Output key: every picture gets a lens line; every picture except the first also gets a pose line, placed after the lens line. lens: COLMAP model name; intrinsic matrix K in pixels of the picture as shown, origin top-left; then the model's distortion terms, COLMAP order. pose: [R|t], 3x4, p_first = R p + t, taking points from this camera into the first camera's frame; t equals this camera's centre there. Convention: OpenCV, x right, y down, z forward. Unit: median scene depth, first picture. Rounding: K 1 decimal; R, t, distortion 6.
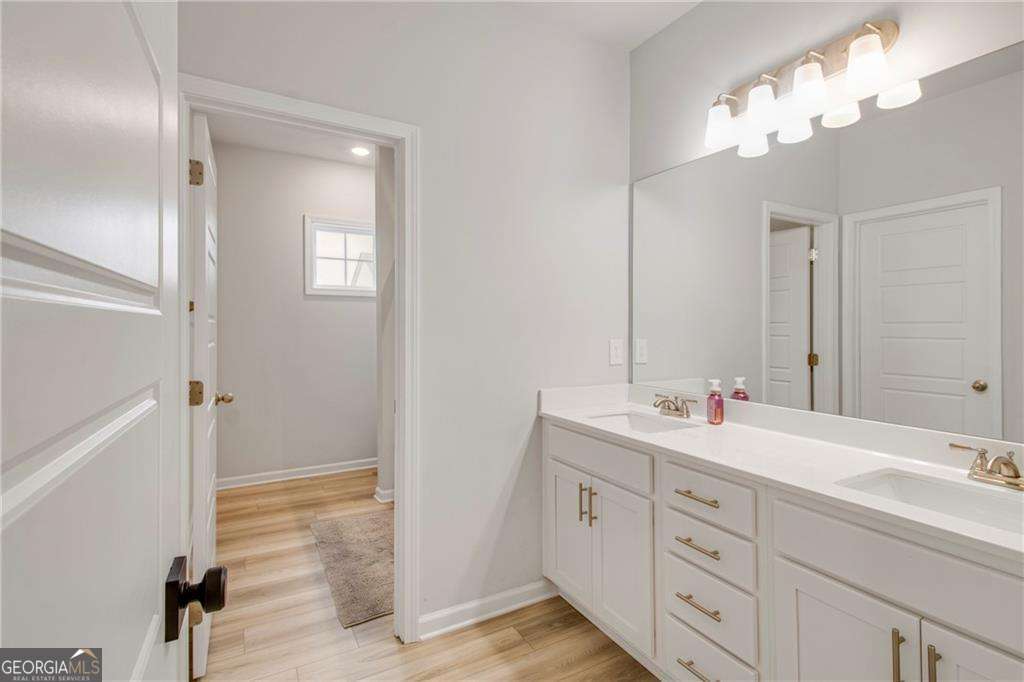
lens RADIAL K [[476.4, 0, 527.6], [0, 476.4, 329.4], [0, 0, 1]] dist [0.008886, -0.000080]
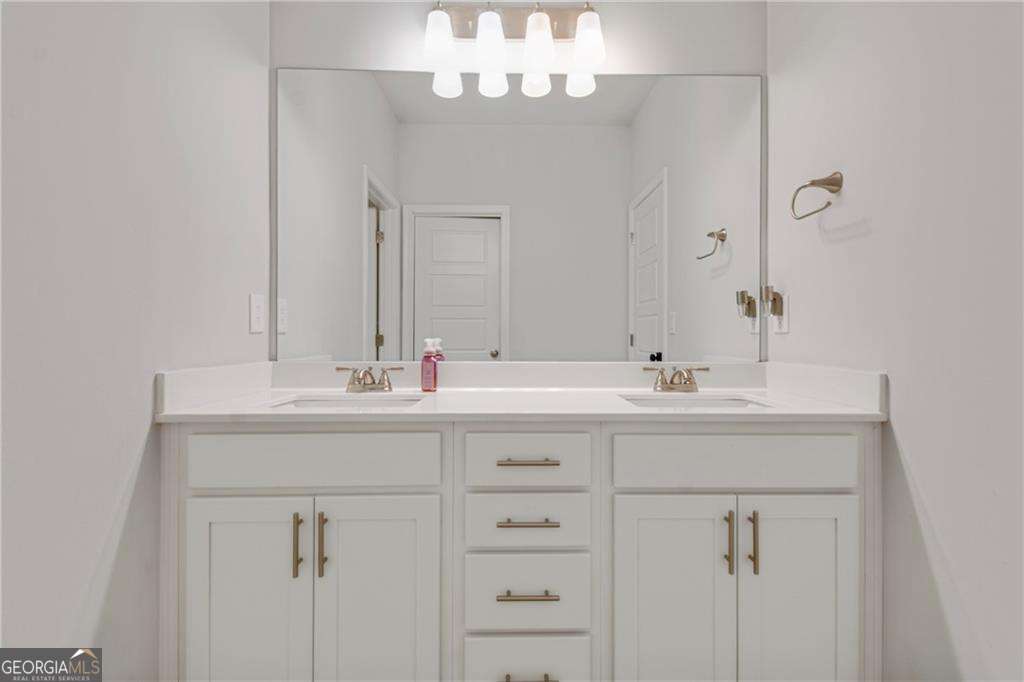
lens RADIAL K [[476.4, 0, 527.6], [0, 476.4, 329.4], [0, 0, 1]] dist [0.008886, -0.000080]
pose [[0.501134, -0.000447, 0.865370, -0.230992], [0.008609, 0.999953, -0.004469, 0.088060], [-0.865327, 0.009690, 0.501114, 0.401061]]
